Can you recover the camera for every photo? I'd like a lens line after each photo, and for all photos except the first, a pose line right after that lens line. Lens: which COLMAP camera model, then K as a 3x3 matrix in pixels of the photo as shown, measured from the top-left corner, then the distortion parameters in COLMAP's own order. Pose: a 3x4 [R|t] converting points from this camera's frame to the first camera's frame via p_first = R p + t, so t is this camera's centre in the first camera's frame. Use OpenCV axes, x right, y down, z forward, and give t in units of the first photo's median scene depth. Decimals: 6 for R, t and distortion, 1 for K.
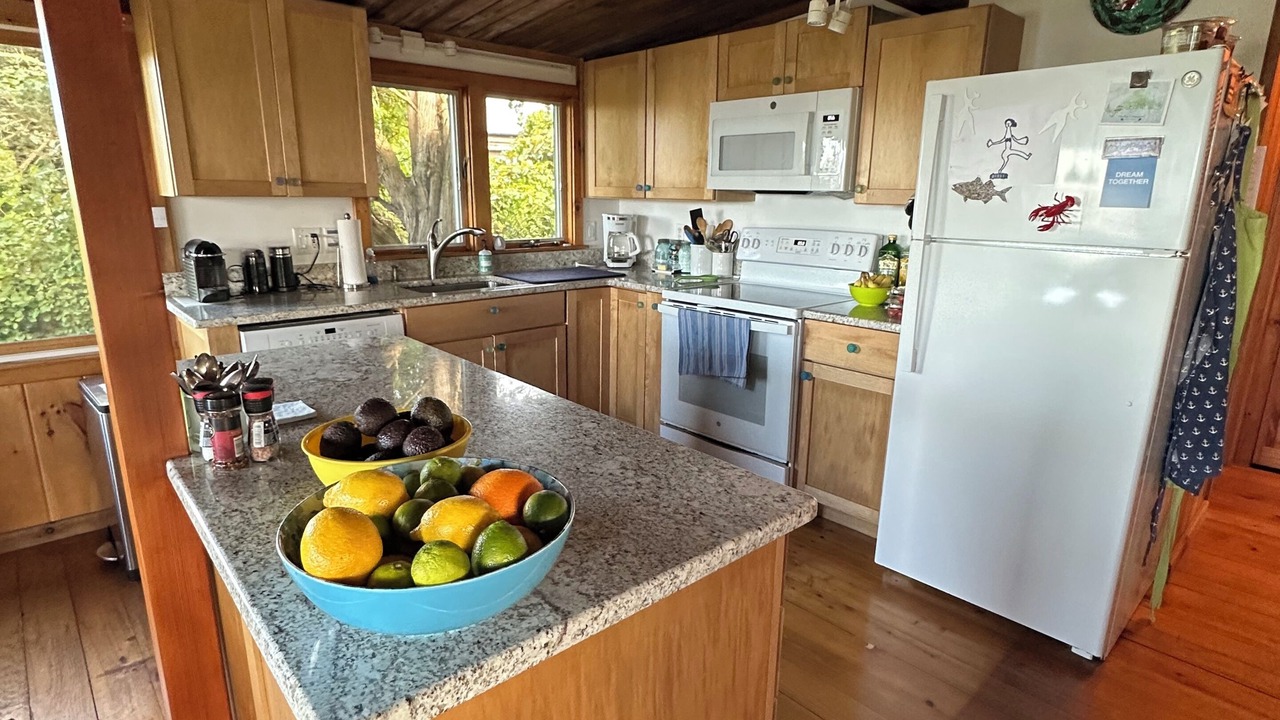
lens RADIAL K [[680.9, 0, 640.0], [0, 680.9, 360.0], [0, 0, 1]] dist [-0.001196, -0.000198]
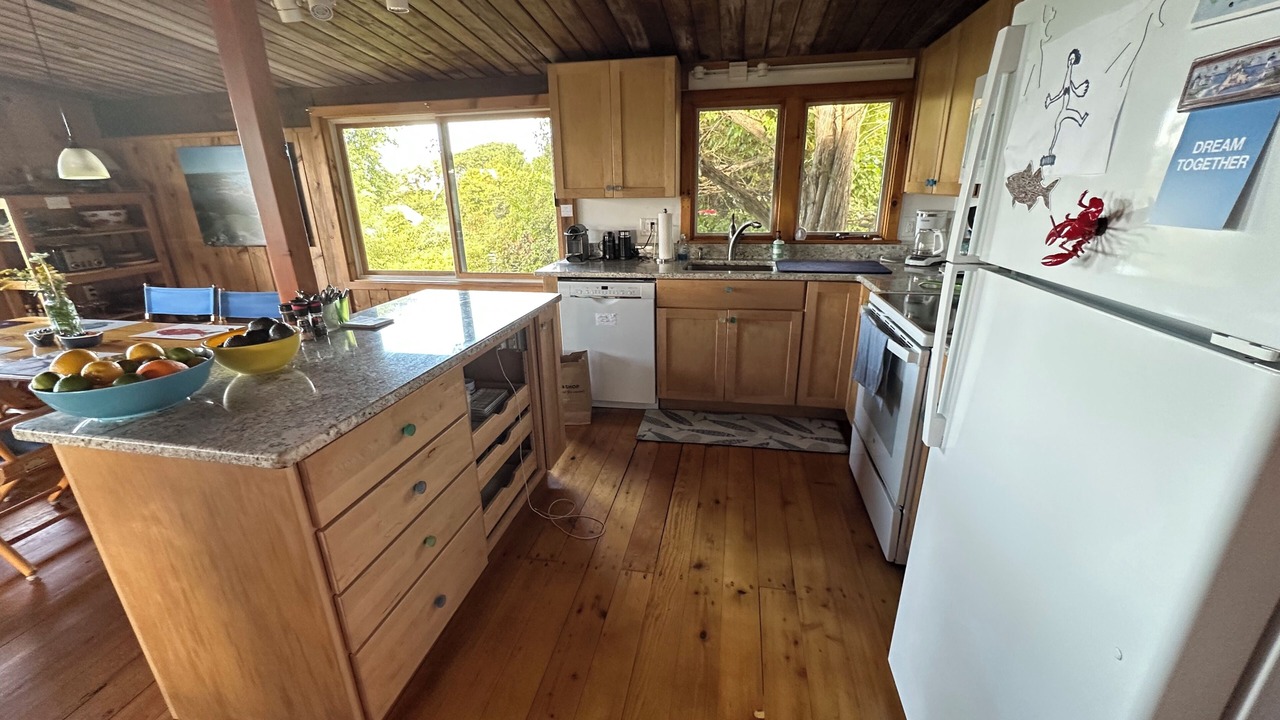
lens RADIAL K [[509.4, 0, 640.0], [0, 509.4, 360.0], [0, 0, 1]] dist [-0.003919, -0.000349]
pose [[0.590419, 0.238274, -0.771123, 0.411645], [-0.168565, 0.970762, 0.170899, -0.074967], [0.789298, 0.029083, 0.613322, 0.288738]]
